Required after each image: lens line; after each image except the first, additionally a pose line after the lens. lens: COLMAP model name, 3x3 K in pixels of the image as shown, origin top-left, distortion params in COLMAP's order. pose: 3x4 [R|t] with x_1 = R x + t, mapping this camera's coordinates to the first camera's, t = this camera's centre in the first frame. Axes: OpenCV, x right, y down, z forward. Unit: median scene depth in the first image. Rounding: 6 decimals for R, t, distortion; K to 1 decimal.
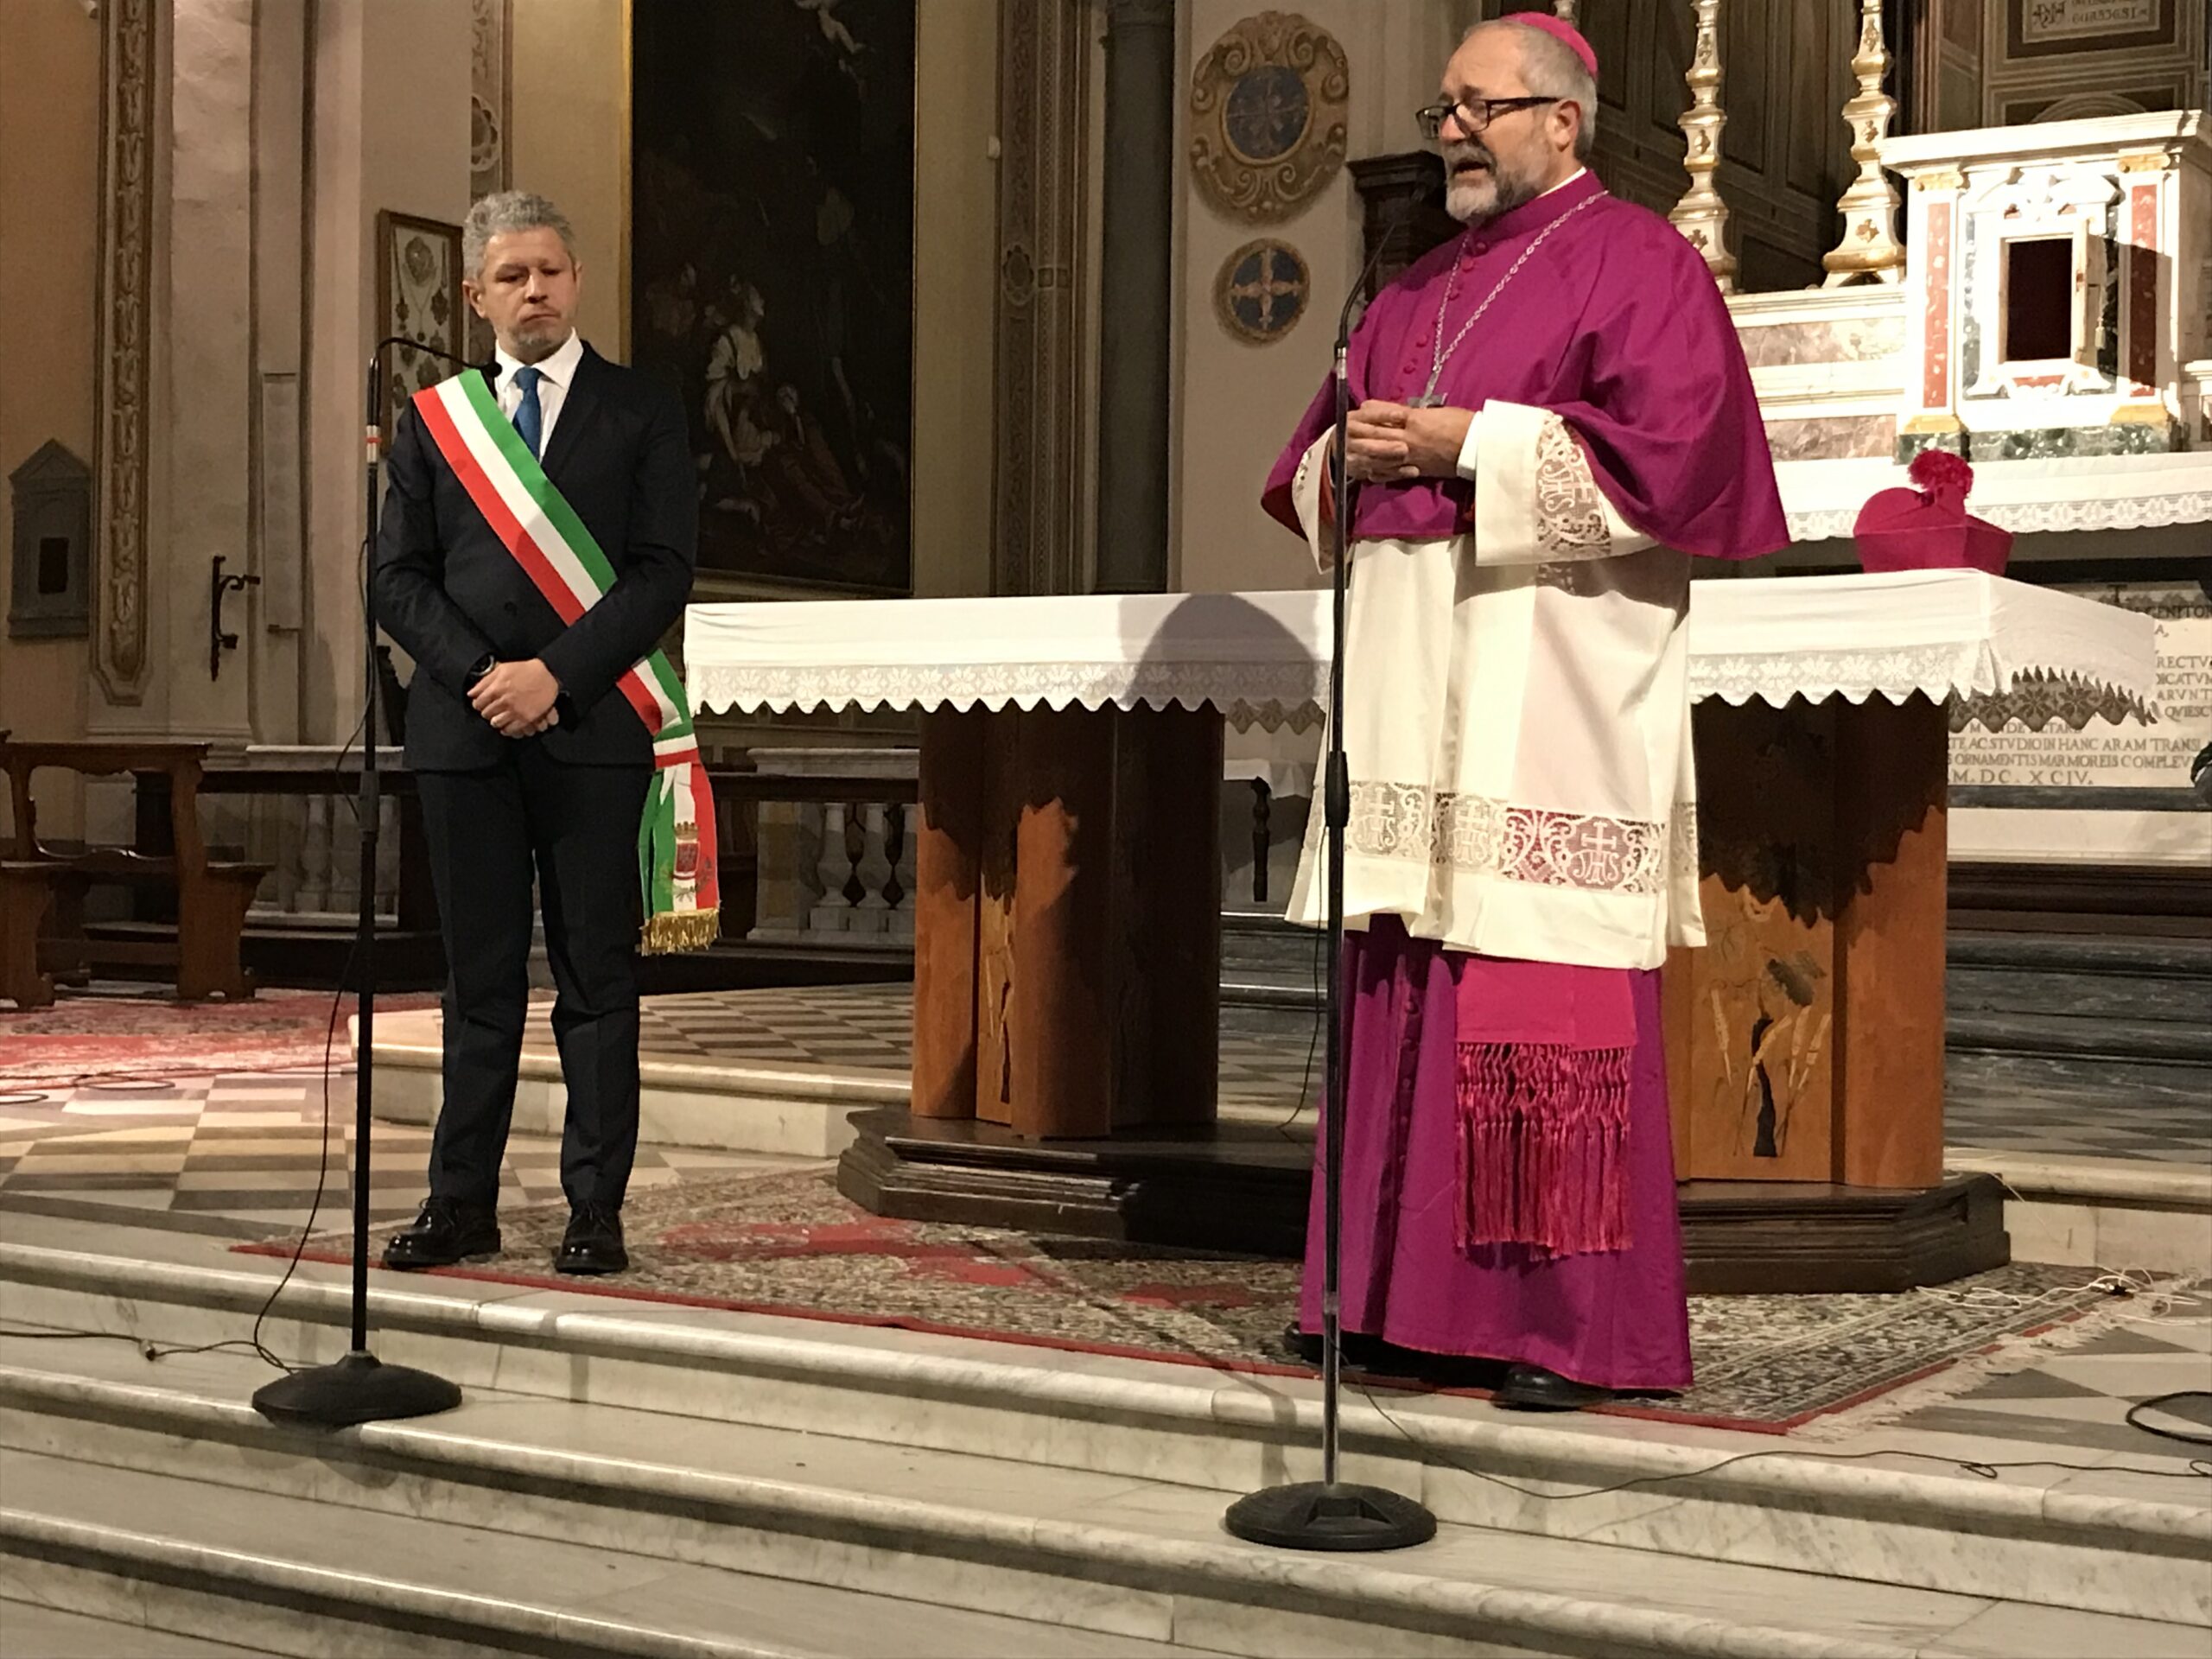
lens RADIAL K [[3352.3, 0, 1106.0], [0, 3352.3, 829.5], [0, 0, 1]] dist [0.245512, -0.972612]
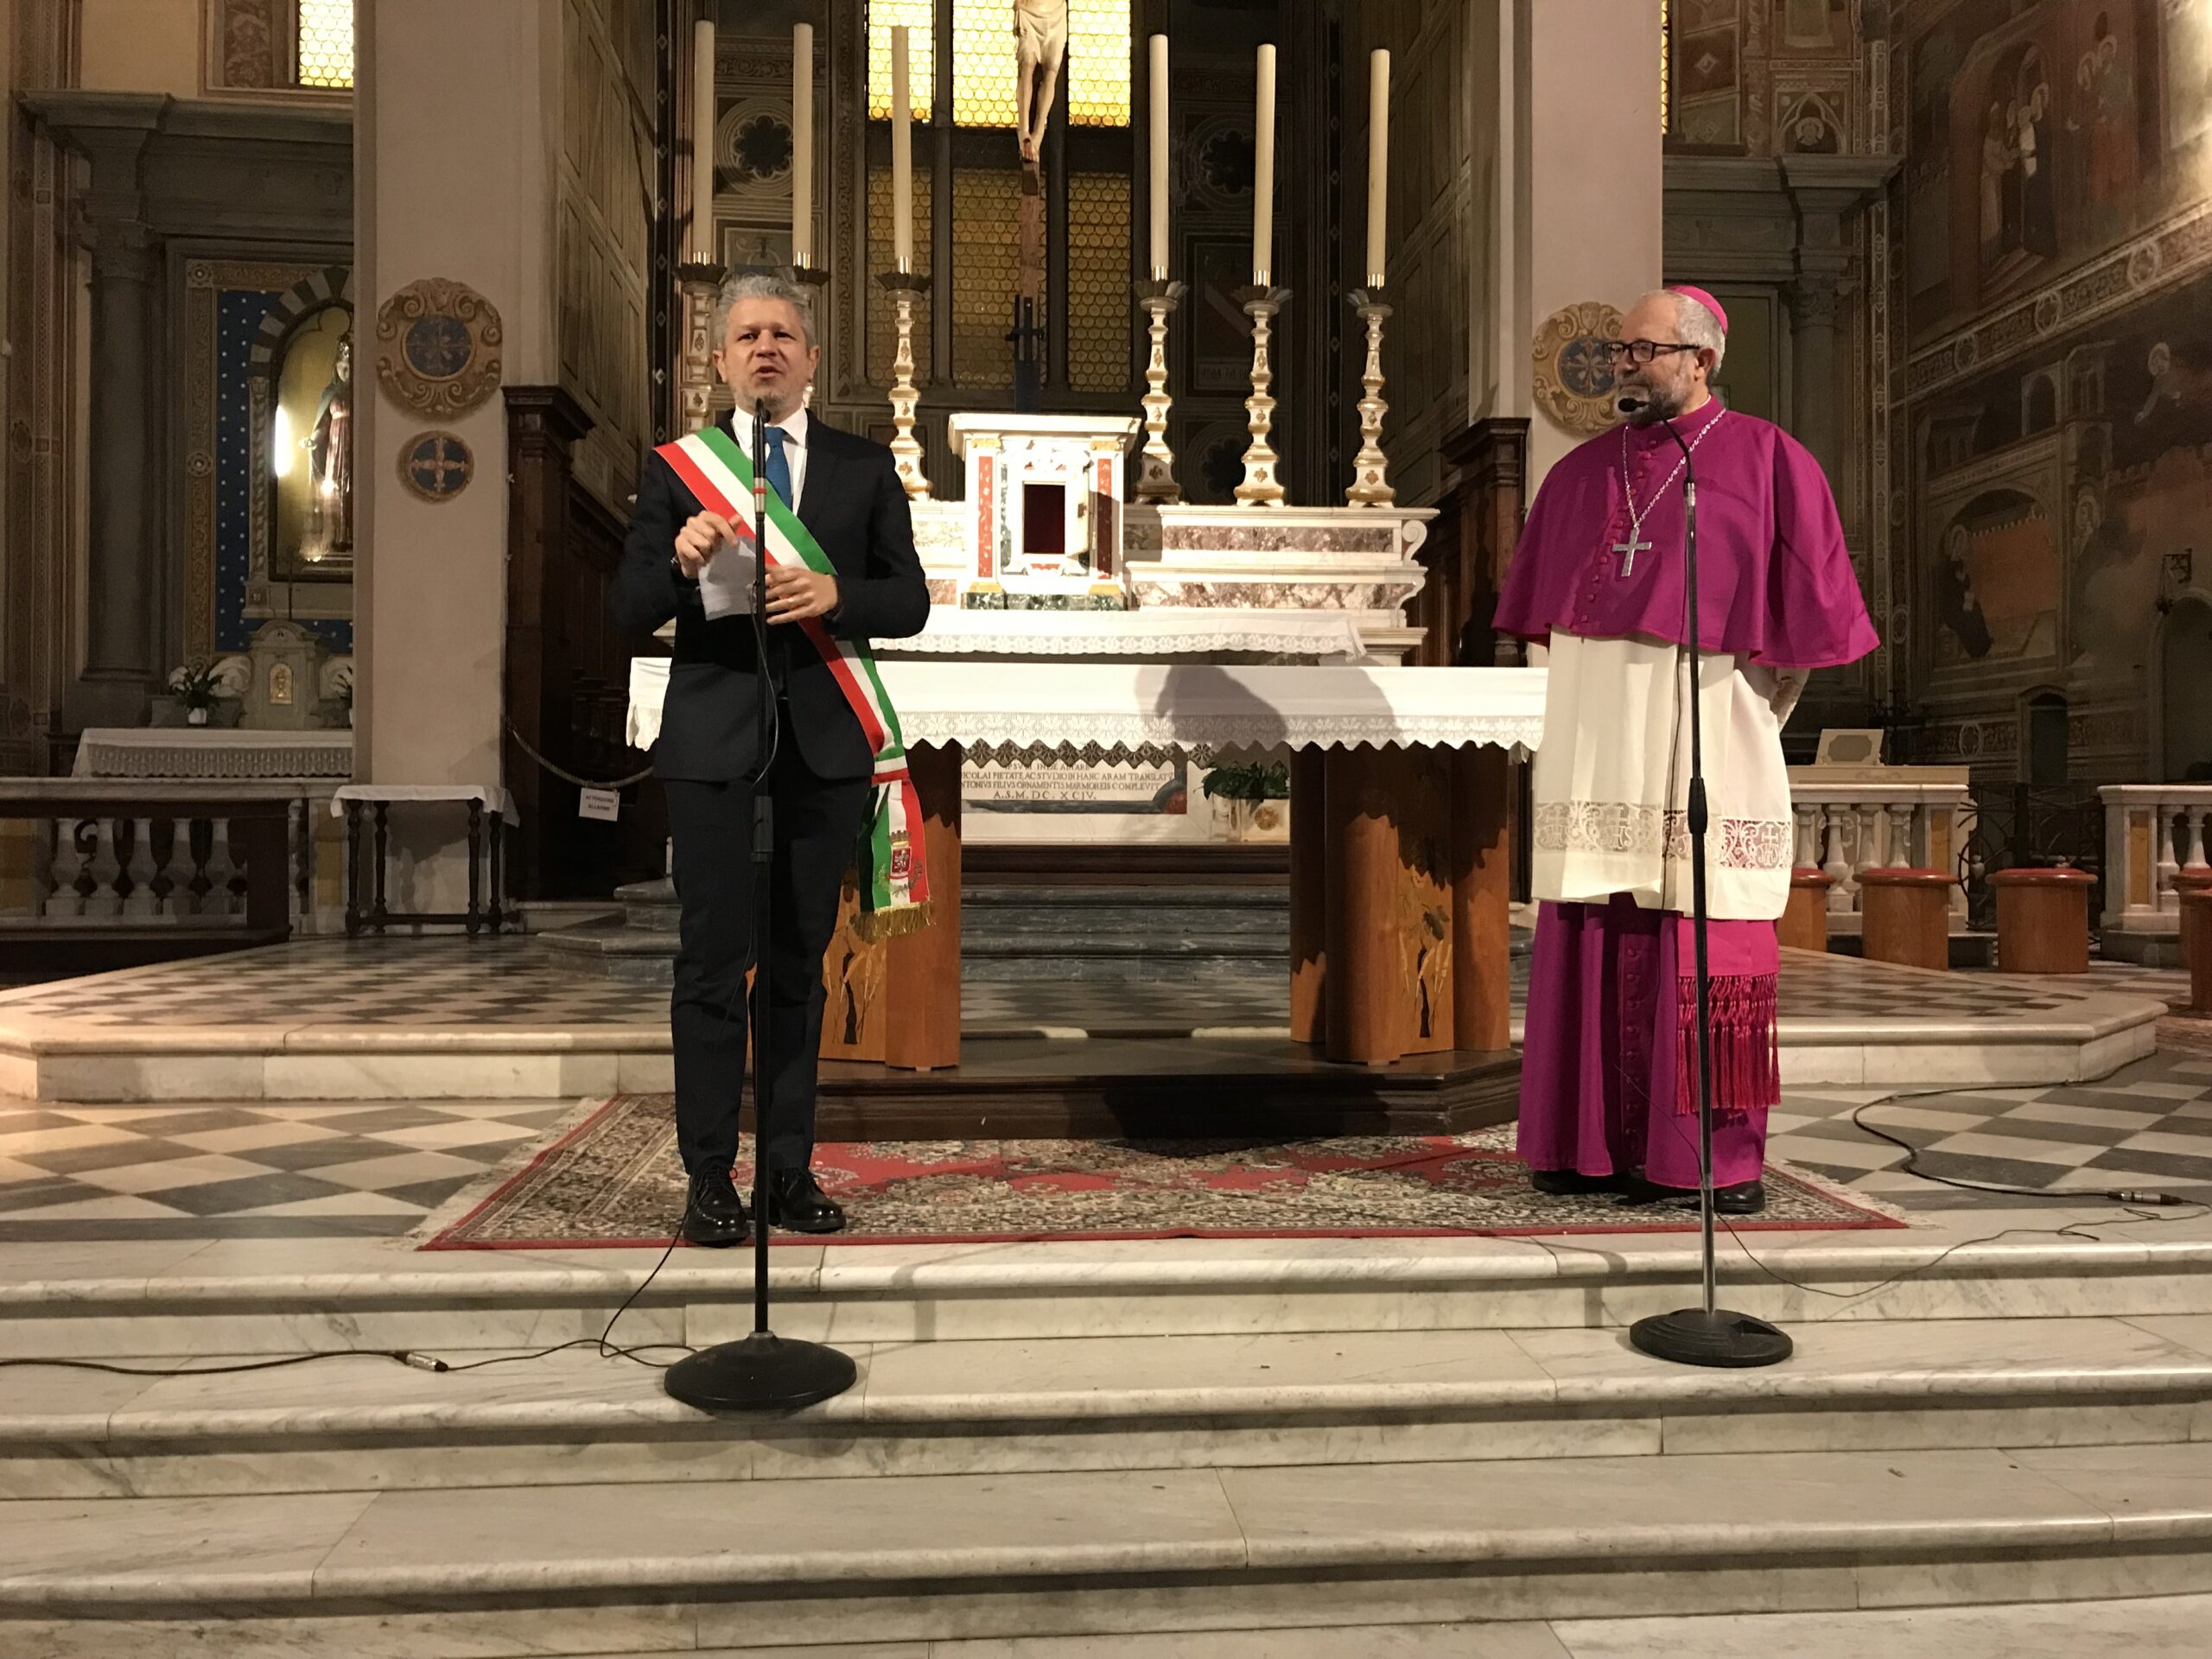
lens RADIAL K [[1802.8, 0, 1106.0], [0, 1802.8, 829.5], [0, 0, 1]] dist [0.013788, 0.013255]
pose [[0.796056, -0.014146, 0.605058, -0.253305], [0.012823, 0.999897, 0.006507, -0.004167], [-0.605087, 0.002579, 0.796155, 0.253231]]
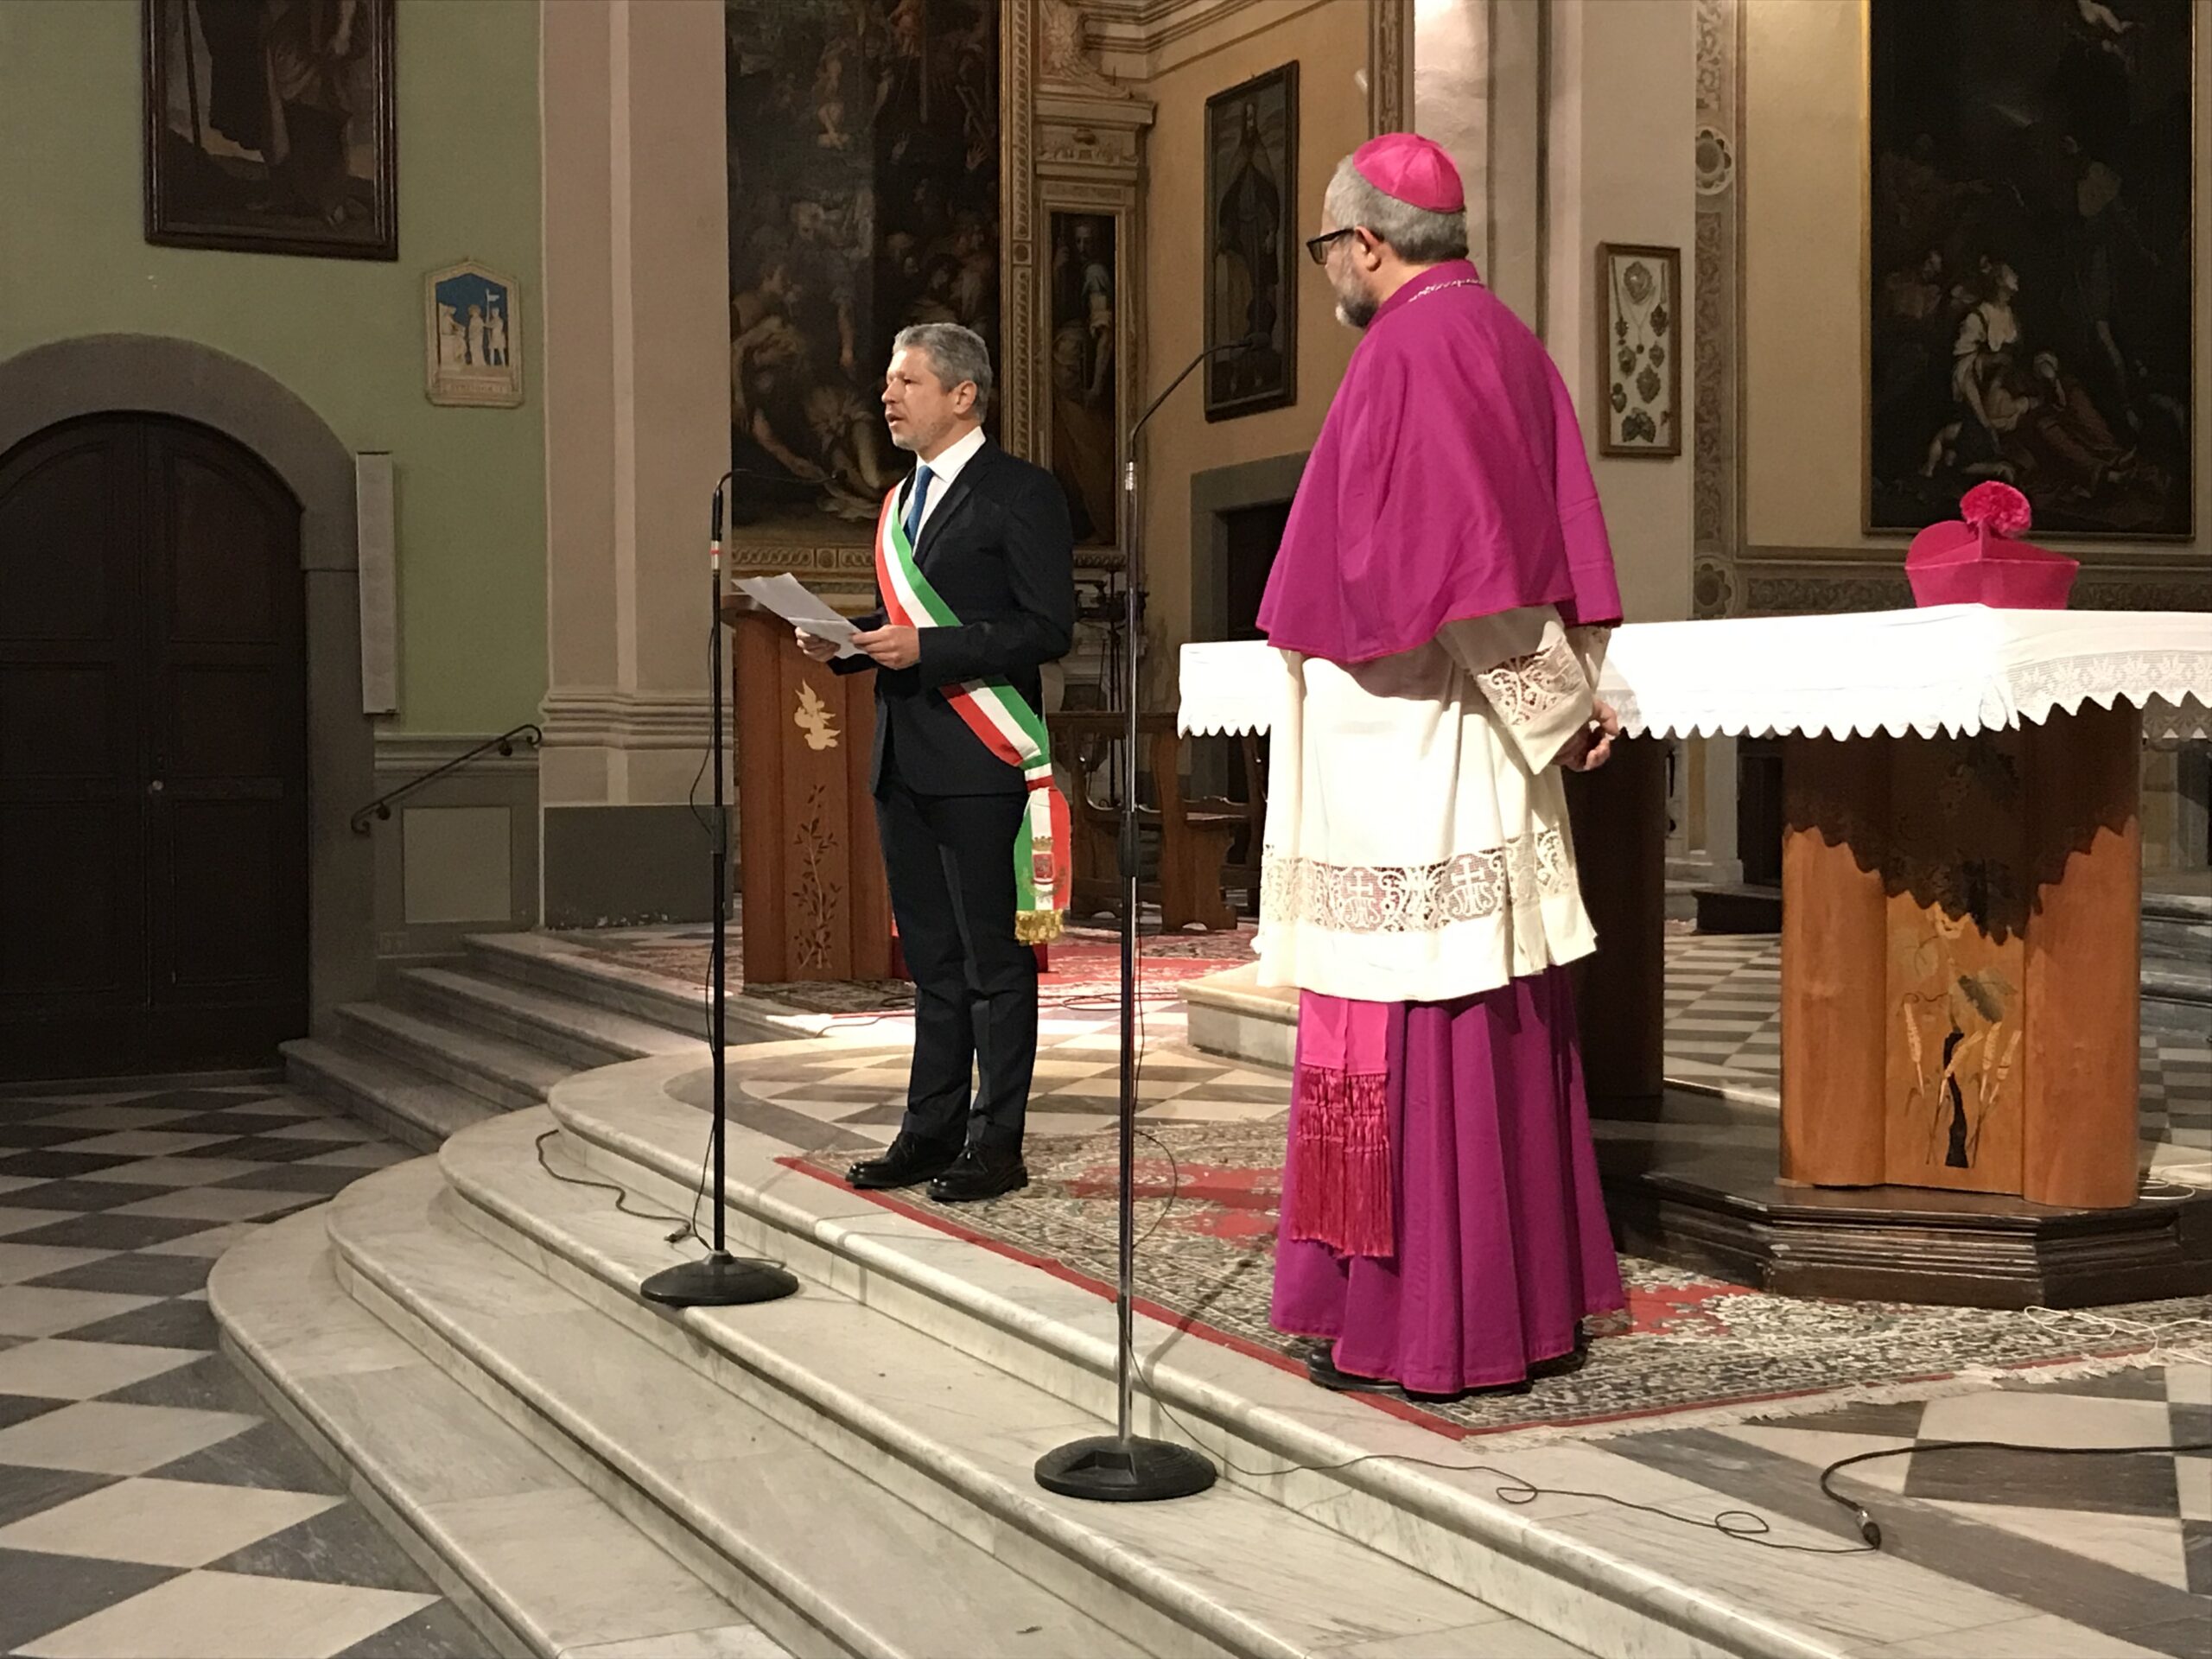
lens RADIAL K [[2942.6, 0, 1107.3], [0, 2942.6, 870.5], [0, 0, 1]] dist [0.123854, -0.372698]
pose [[0.853975, 0.011751, -0.520182, 0.263541], [0.012283, 0.999011, 0.042733, -0.020724], [0.520170, -0.042882, 0.852986, 0.060715]]
